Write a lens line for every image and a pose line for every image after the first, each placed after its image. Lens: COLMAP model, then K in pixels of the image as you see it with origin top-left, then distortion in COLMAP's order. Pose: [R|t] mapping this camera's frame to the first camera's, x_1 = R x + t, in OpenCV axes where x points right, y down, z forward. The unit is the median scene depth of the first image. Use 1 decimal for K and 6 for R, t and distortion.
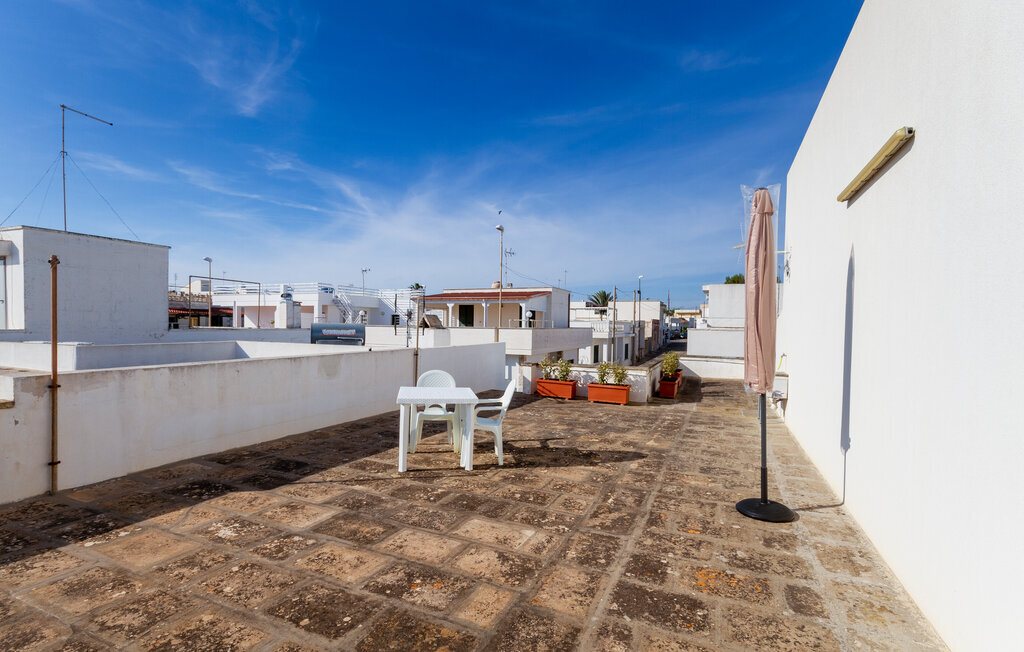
lens RADIAL K [[482.3, 0, 514.9], [0, 482.3, 327.9], [0, 0, 1]] dist [0.012519, 0.001462]
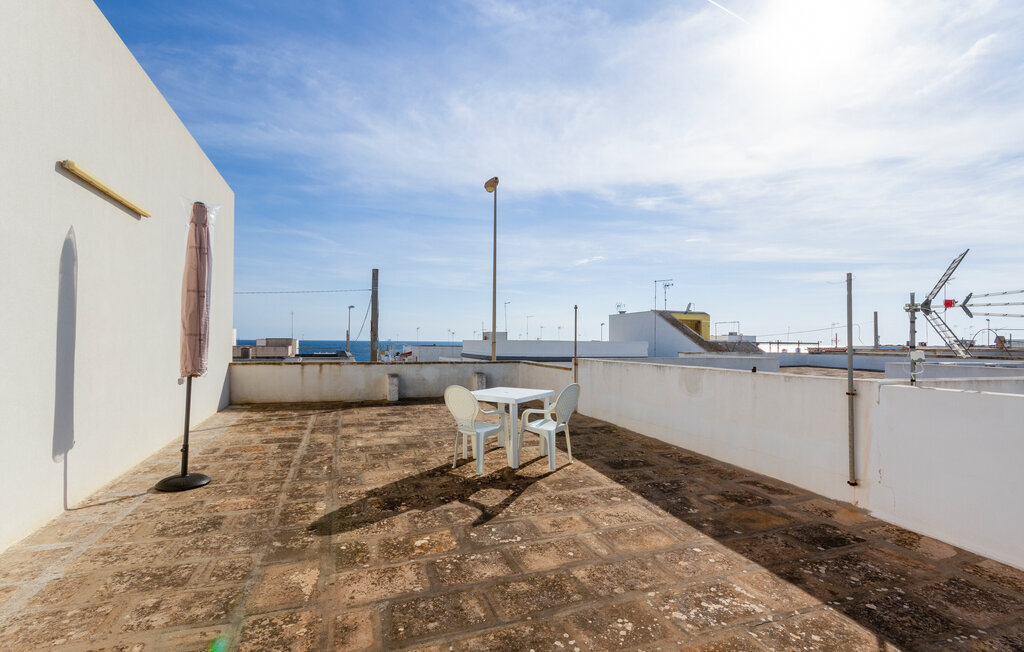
lens RADIAL K [[482.3, 0, 518.7], [0, 482.3, 329.5], [0, 0, 1]] dist [0.012519, 0.001462]
pose [[-0.726985, -0.039033, -0.685543, 0.546127], [-0.024614, 0.999223, -0.030791, 0.025574], [0.686213, -0.005511, -0.727380, 1.749749]]
